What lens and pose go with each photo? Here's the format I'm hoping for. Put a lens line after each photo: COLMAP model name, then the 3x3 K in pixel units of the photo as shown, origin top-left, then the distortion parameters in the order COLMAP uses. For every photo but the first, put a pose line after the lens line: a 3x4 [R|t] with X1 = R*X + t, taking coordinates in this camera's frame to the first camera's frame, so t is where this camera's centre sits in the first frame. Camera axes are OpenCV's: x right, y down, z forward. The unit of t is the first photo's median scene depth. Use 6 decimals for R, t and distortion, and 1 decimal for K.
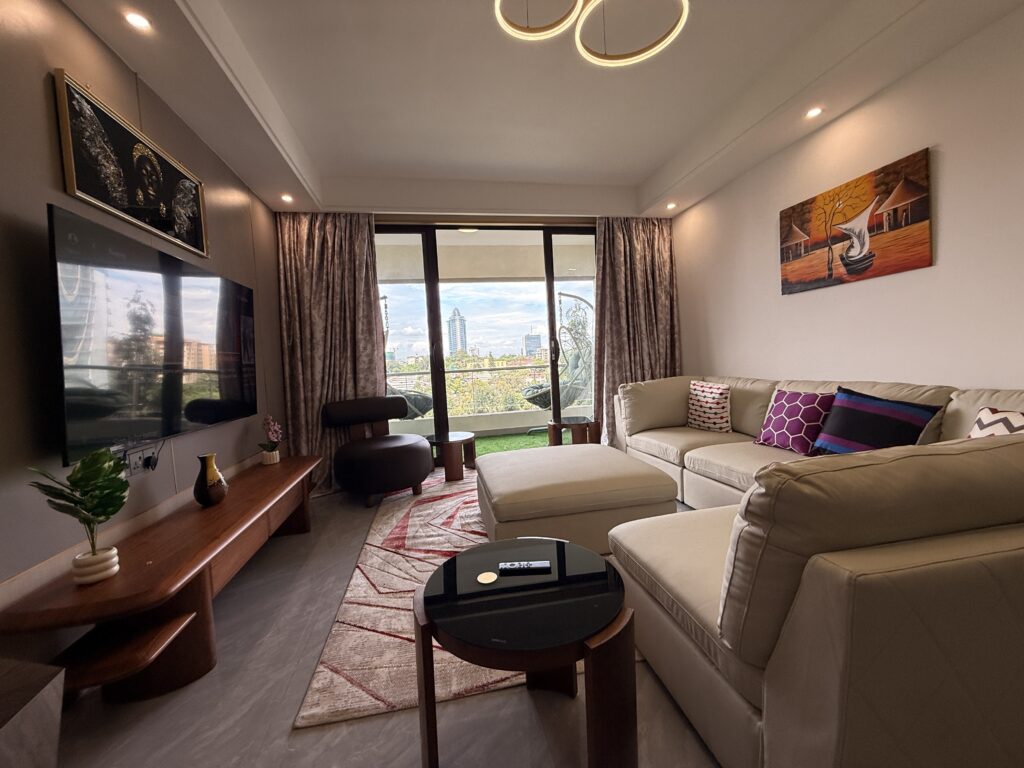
lens RADIAL K [[407.8, 0, 508.5], [0, 407.8, 381.8], [0, 0, 1]] dist [0.001790, 0.000310]
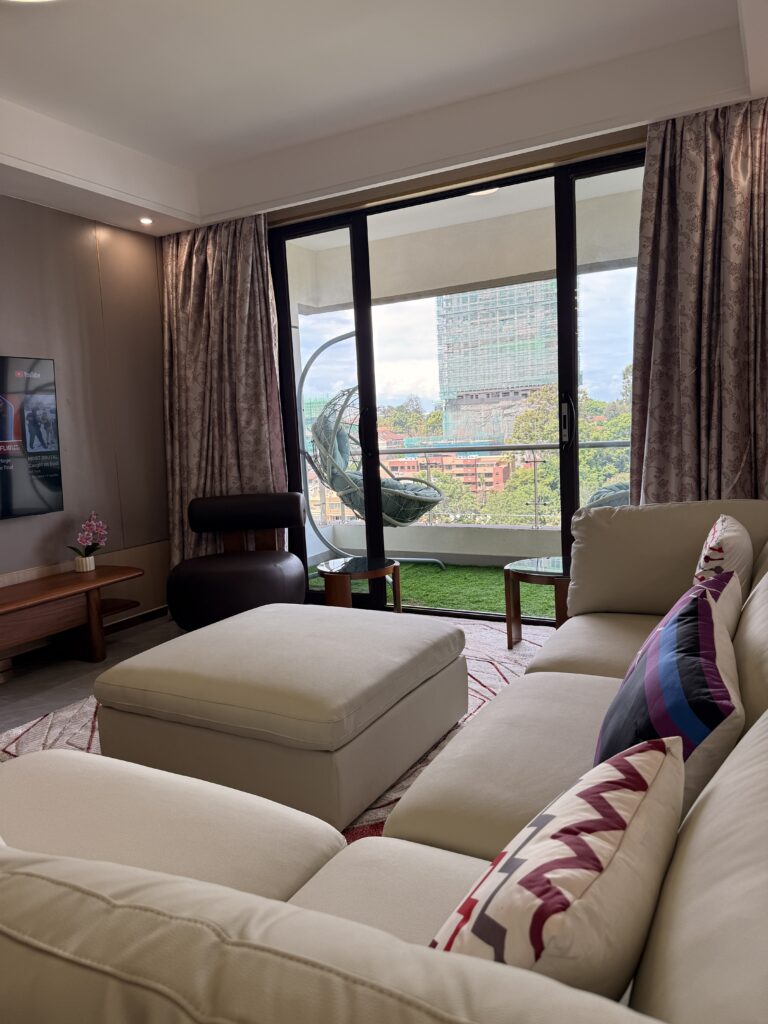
lens RADIAL K [[717.1, 0, 383.6], [0, 717.1, 506.2], [0, 0, 1]] dist [0.128948, -0.220220]
pose [[0.769990, 0.084308, -0.632461, 0.678497], [-0.022445, 0.994198, 0.105202, -0.083461], [0.637661, -0.066809, 0.767414, 0.224010]]
